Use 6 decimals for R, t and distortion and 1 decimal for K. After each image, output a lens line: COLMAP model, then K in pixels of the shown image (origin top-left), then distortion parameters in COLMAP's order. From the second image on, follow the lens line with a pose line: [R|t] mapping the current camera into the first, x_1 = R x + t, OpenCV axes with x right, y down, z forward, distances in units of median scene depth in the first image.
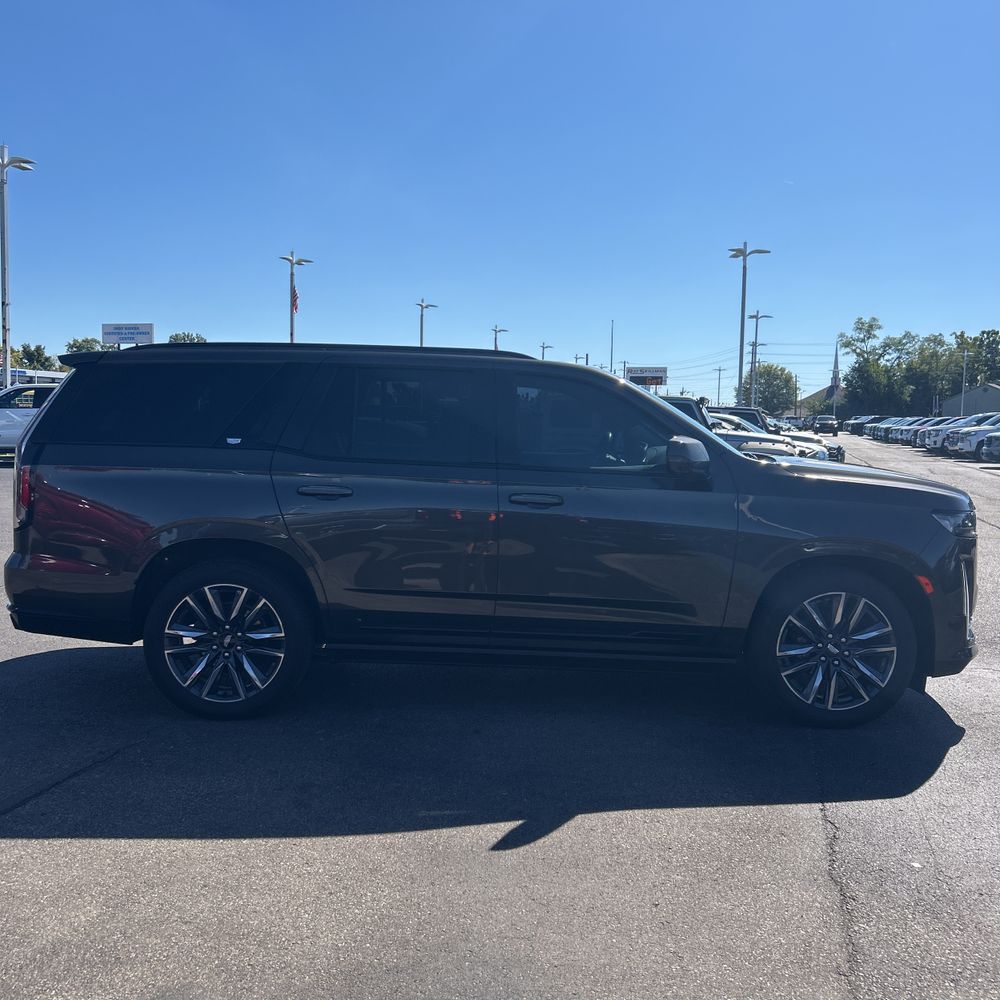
lens RADIAL K [[1026.1, 0, 494.2], [0, 1026.1, 500.5], [0, 0, 1]] dist [0.018754, 0.000000]
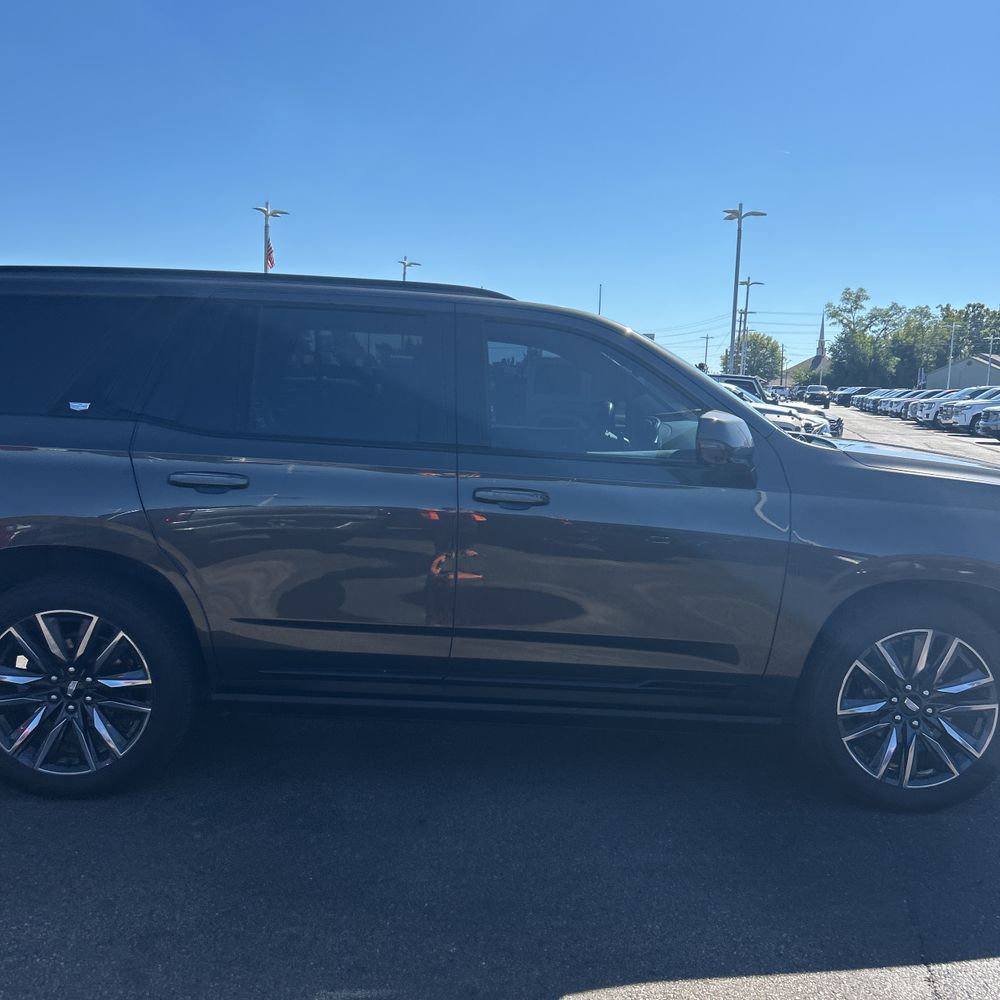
lens RADIAL K [[1026.1, 0, 501.7], [0, 1026.1, 492.5], [0, 0, 1]] dist [0.018754, 0.000000]
pose [[0.999590, 0.016385, 0.023491, 0.002352], [-0.017010, 0.999501, 0.026632, -0.002957], [-0.023043, -0.027021, 0.999369, 0.037785]]
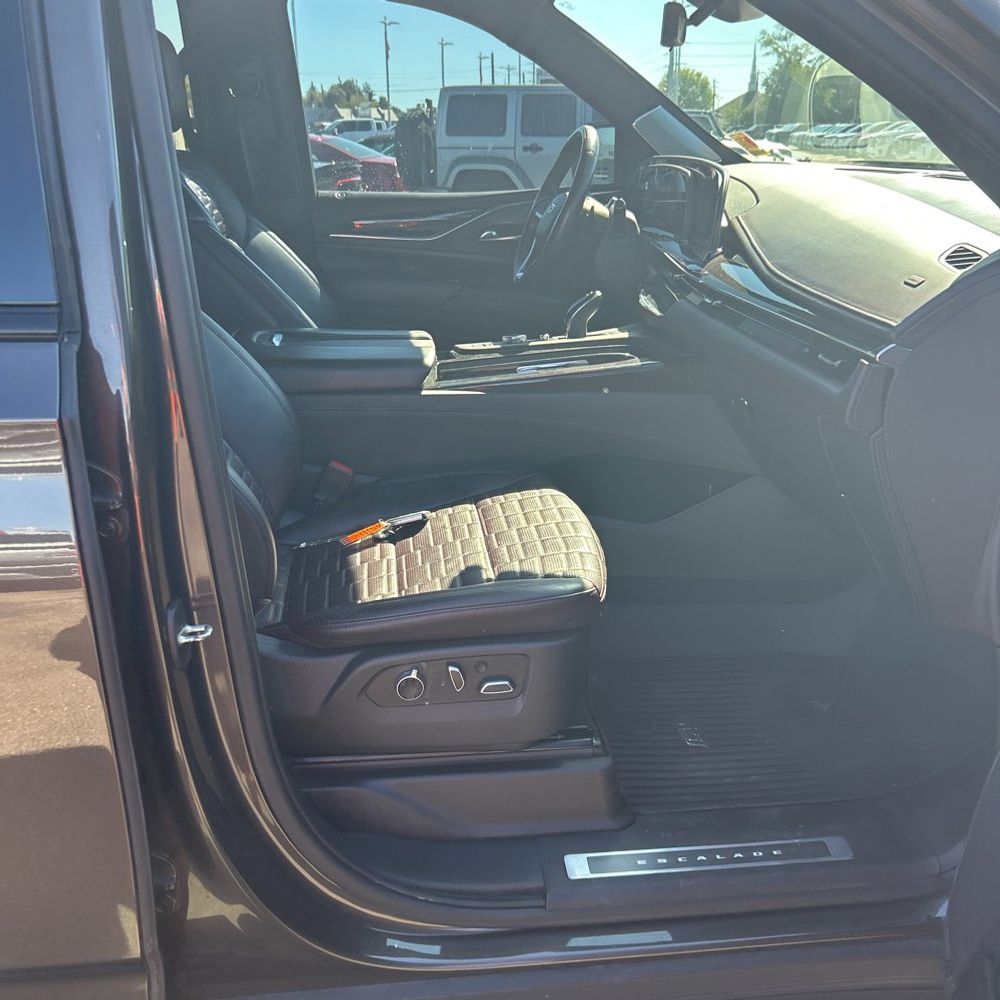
lens RADIAL K [[1026.1, 0, 508.4], [0, 1026.1, 505.2], [0, 0, 1]] dist [0.018754, 0.000000]
pose [[0.994393, -0.054138, 0.090834, 0.009559], [0.028423, 0.964231, 0.263535, -0.006237], [-0.101852, -0.259475, 0.960364, 0.115493]]
